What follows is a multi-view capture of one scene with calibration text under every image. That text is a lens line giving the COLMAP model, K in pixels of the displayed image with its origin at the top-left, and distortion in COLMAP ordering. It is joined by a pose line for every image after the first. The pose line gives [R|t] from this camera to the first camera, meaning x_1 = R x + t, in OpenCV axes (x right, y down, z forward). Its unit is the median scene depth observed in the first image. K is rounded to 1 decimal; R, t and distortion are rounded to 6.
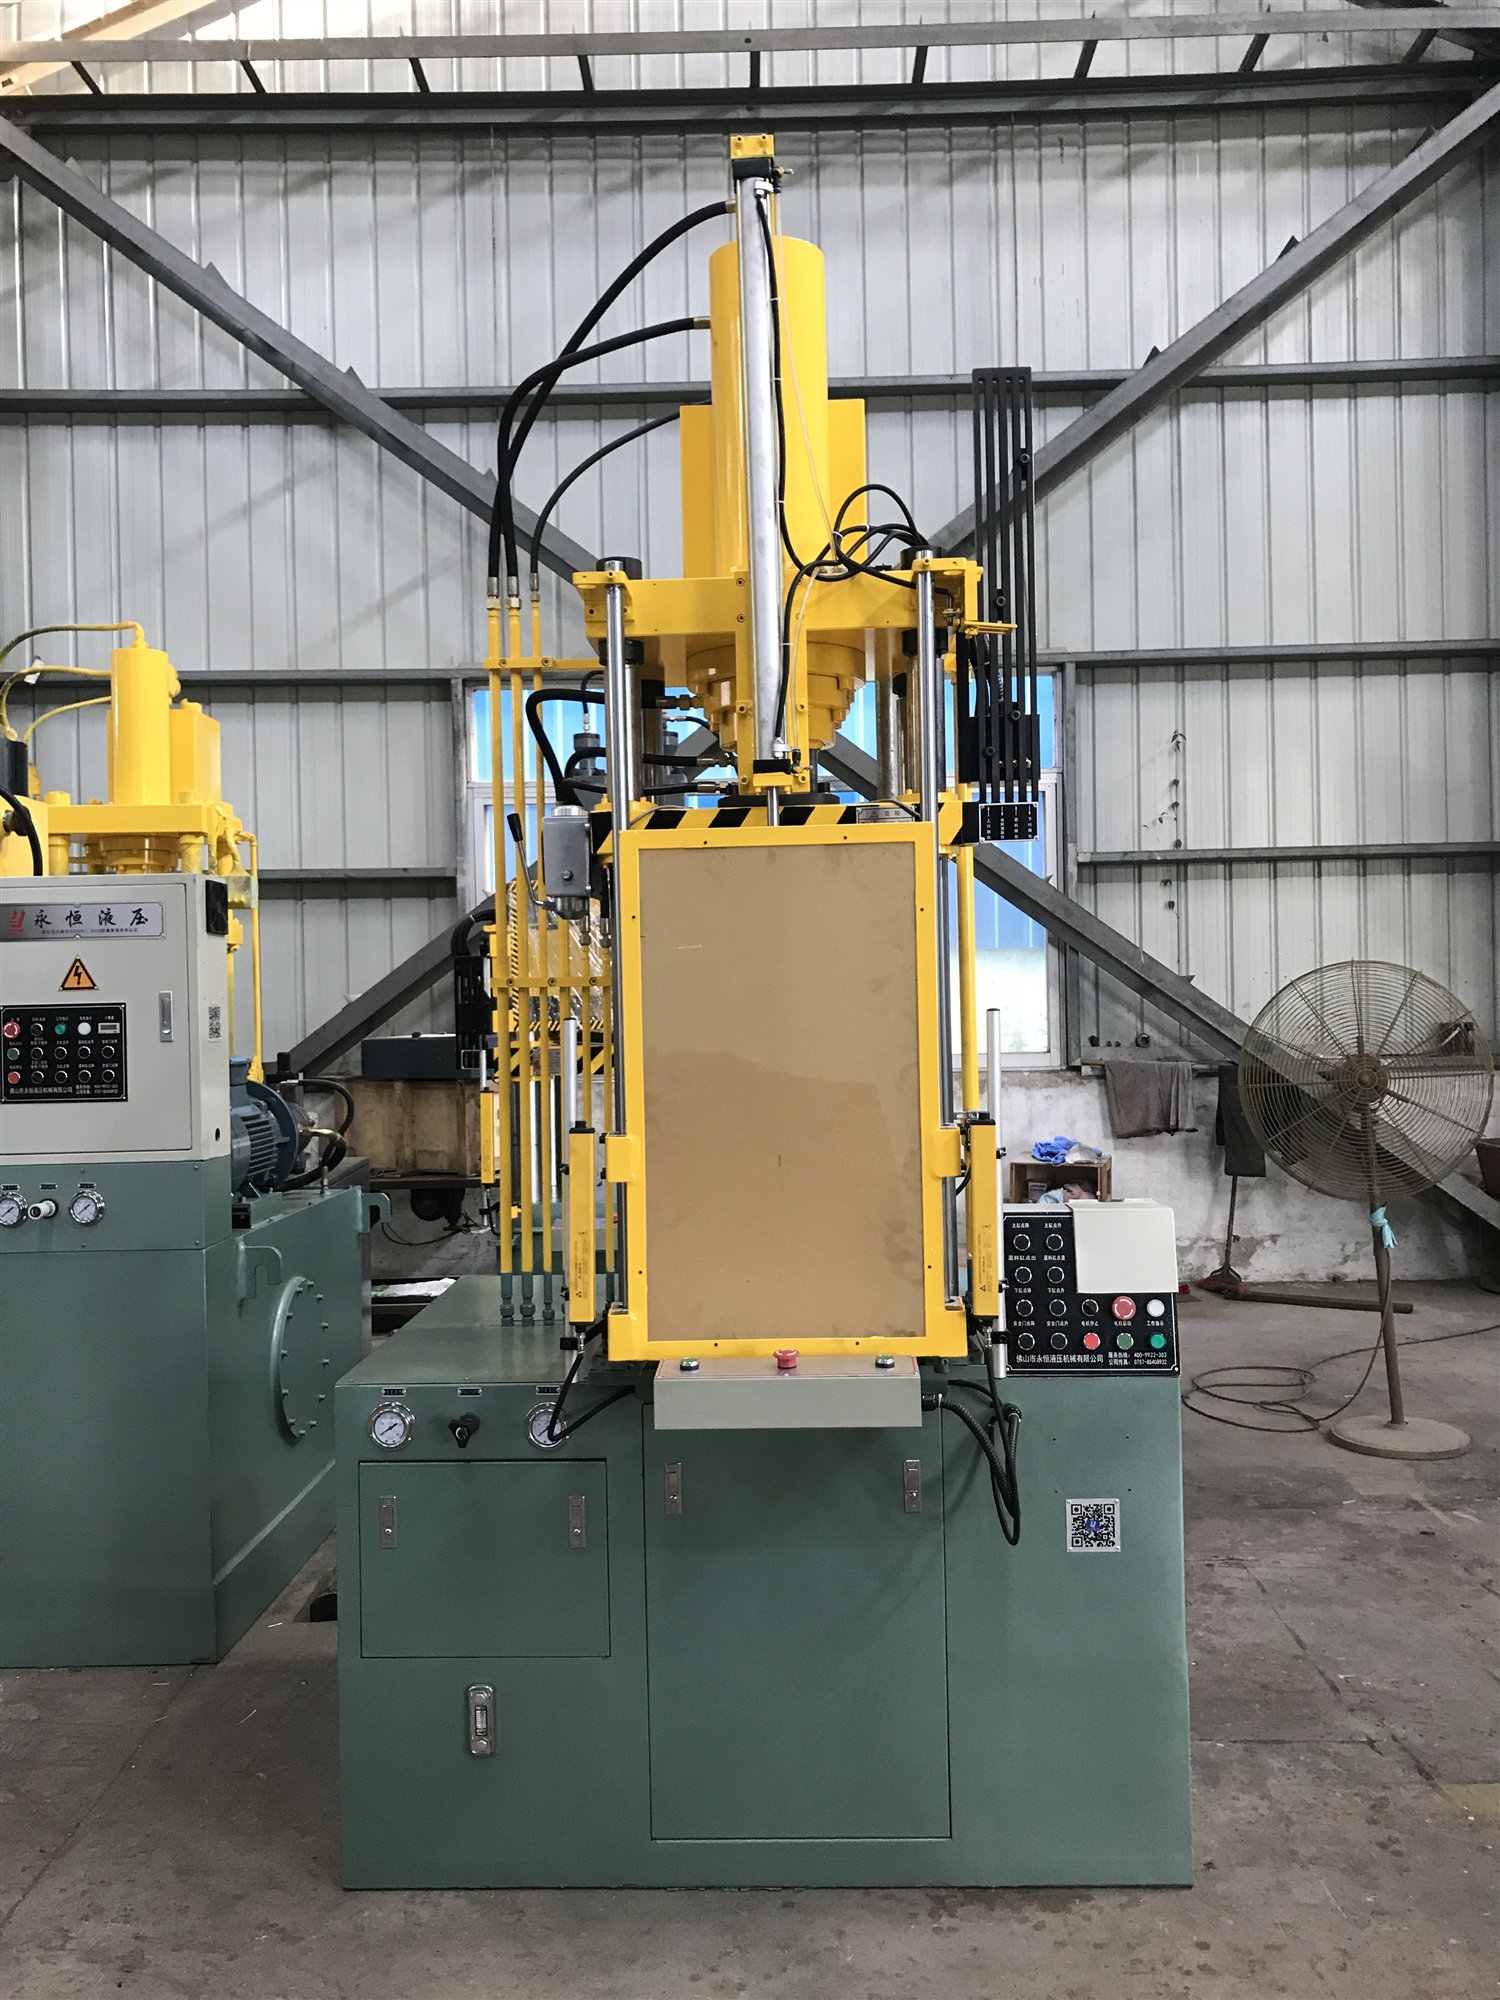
lens RADIAL K [[1623.2, 0, 750.0], [0, 1623.2, 1000.0], [0, 0, 1]] dist [0.001761, 0.002275]
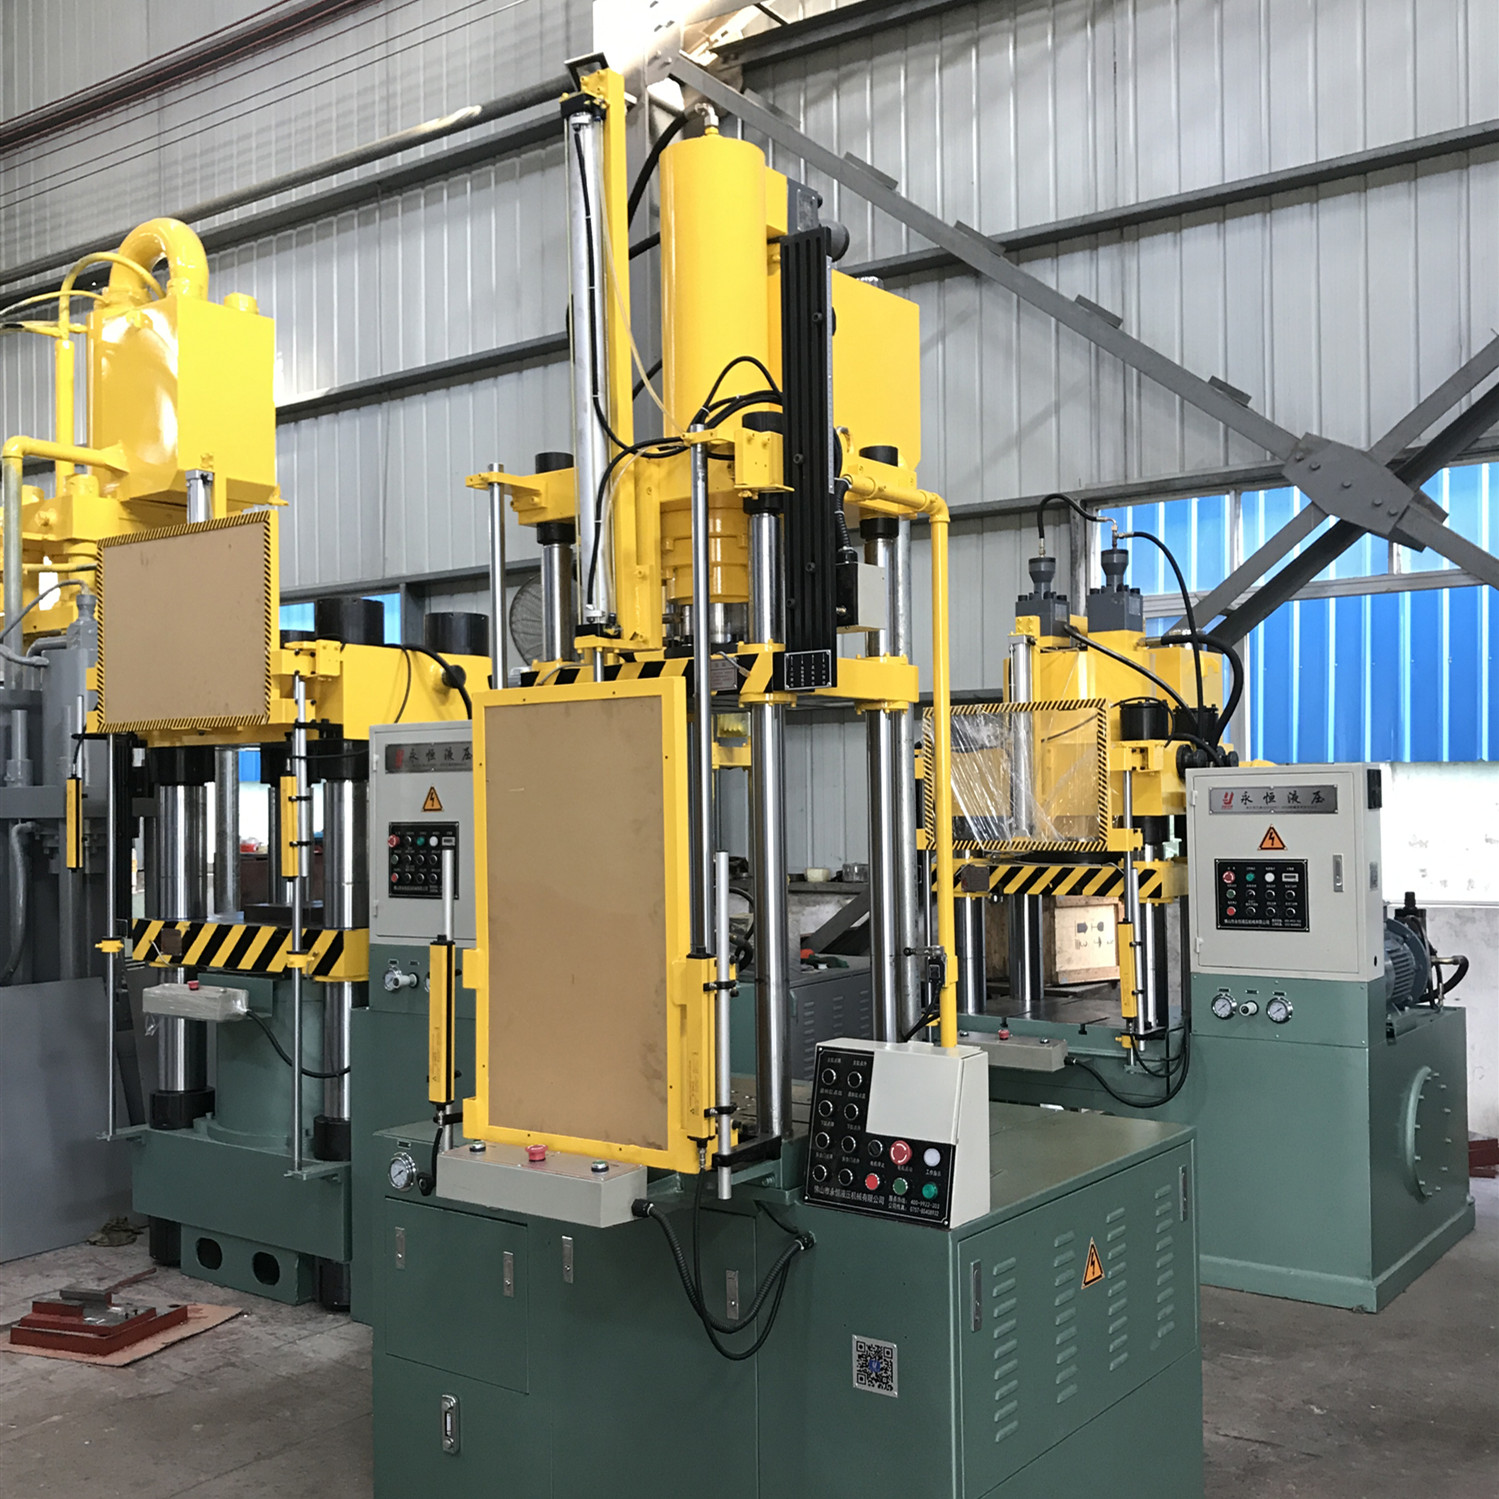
lens RADIAL K [[1606.9, 0, 749.8], [0, 1606.9, 796.2], [0, 0, 1]] dist [0.011825, -0.020594]
pose [[0.825275, 0.006462, -0.564695, 0.694325], [-0.007661, 0.999971, 0.000247, -0.027610], [0.564680, 0.004123, 0.825300, 0.131851]]
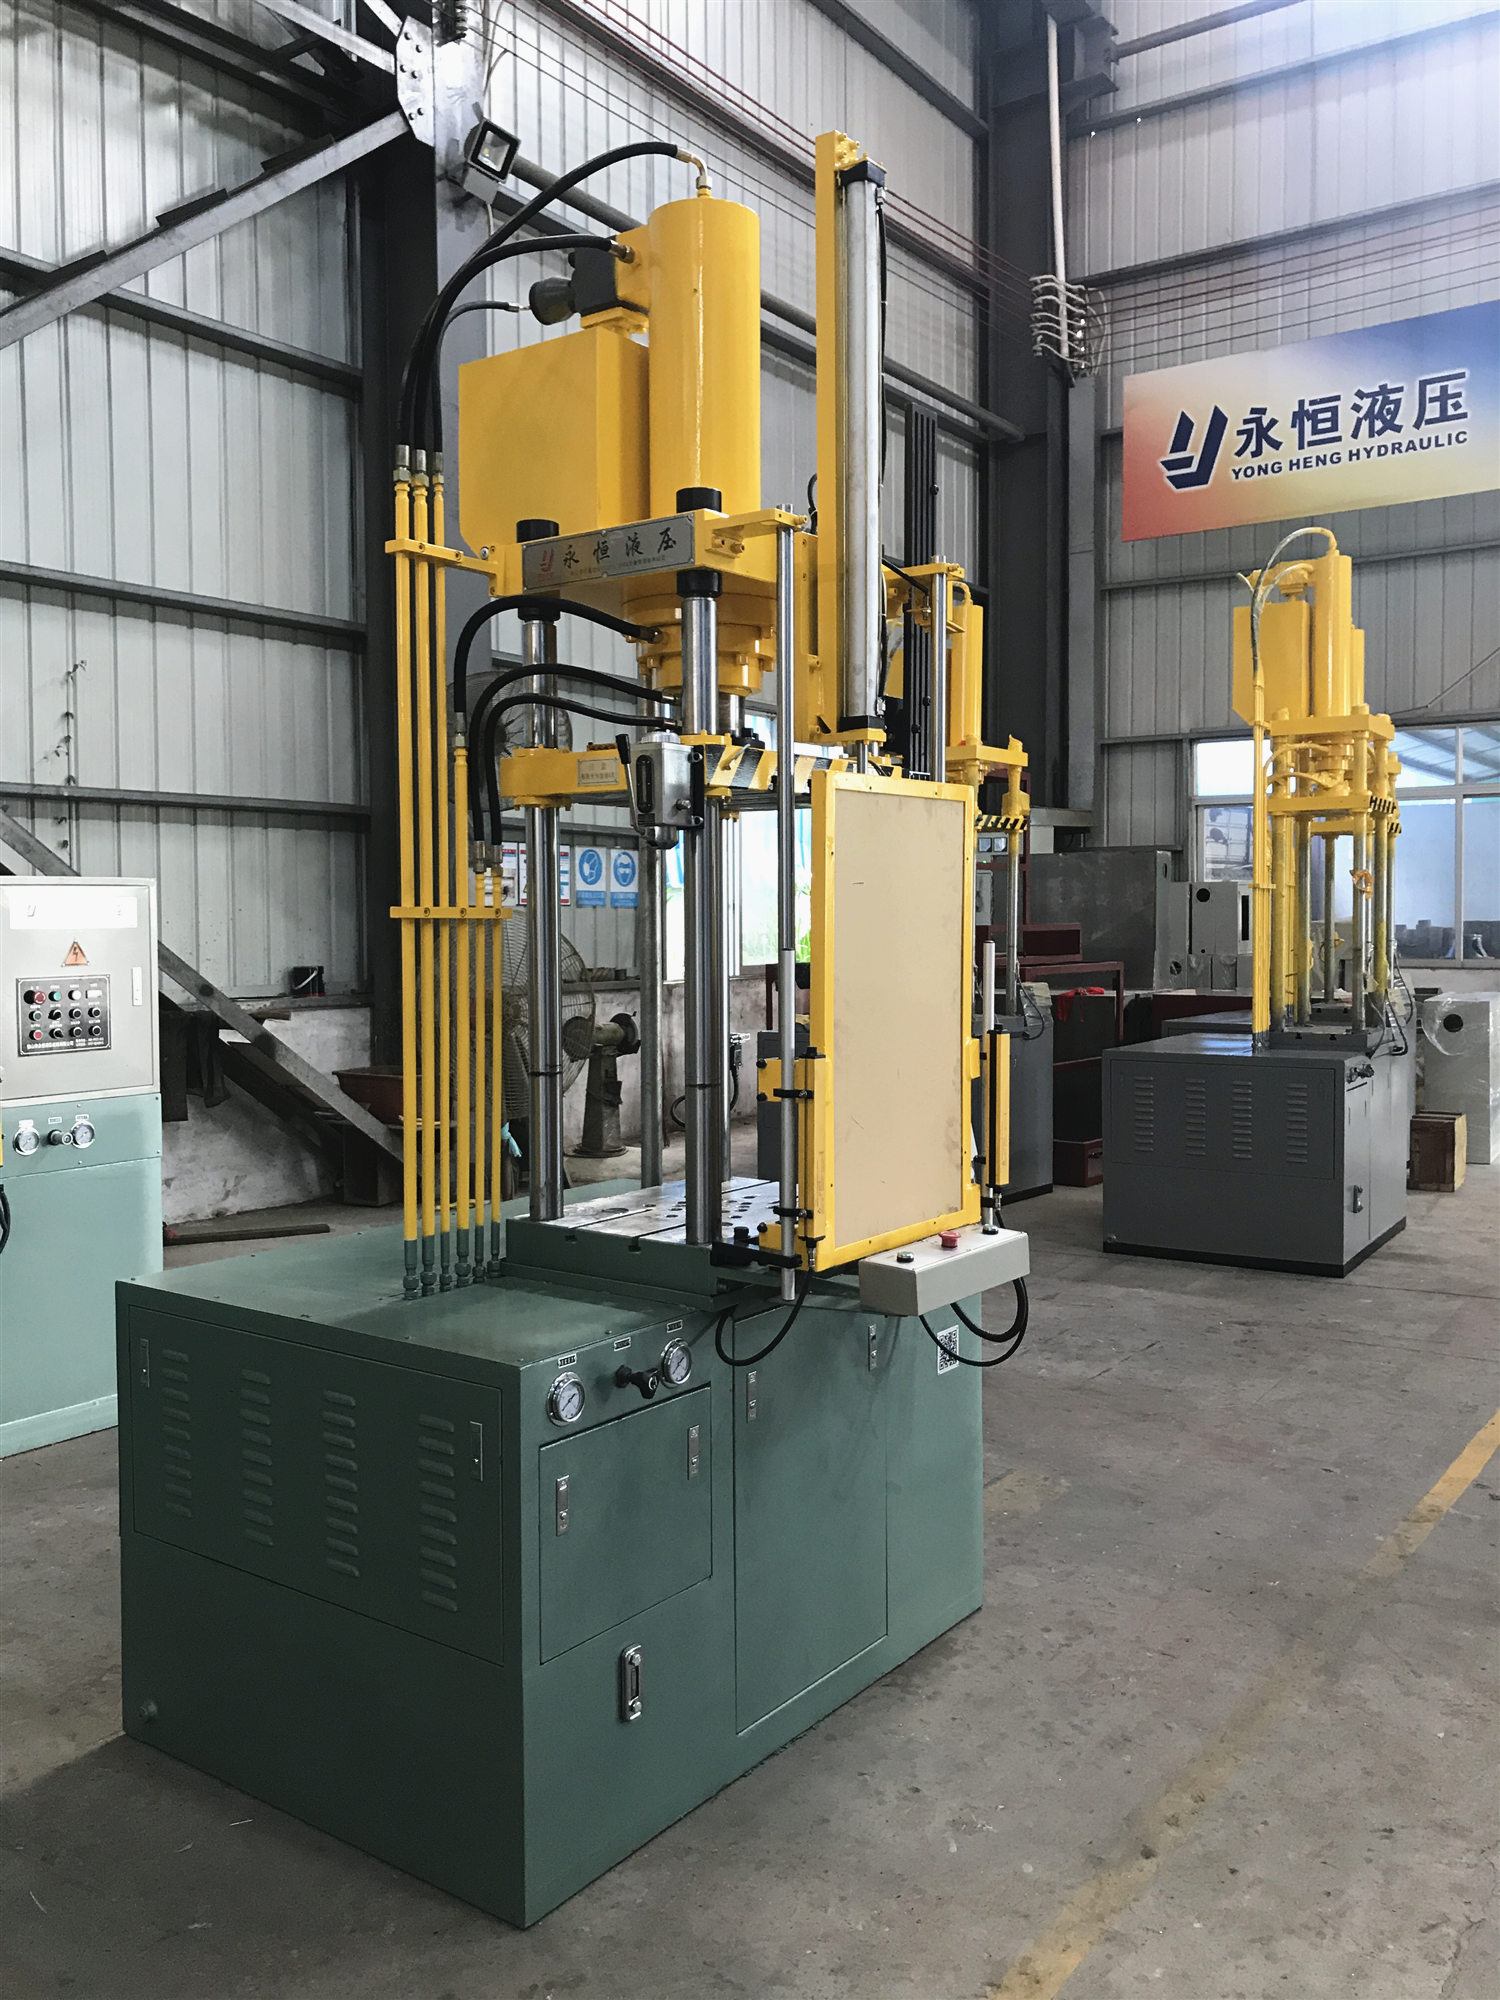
lens RADIAL K [[1623.2, 0, 750.0], [0, 1623.2, 1000.0], [0, 0, 1]] dist [0.001761, 0.002275]
pose [[0.576321, -0.024357, 0.816860, -0.902088], [0.000210, 0.999560, 0.029657, 0.013135], [-0.817223, -0.016920, 0.576072, 0.400288]]
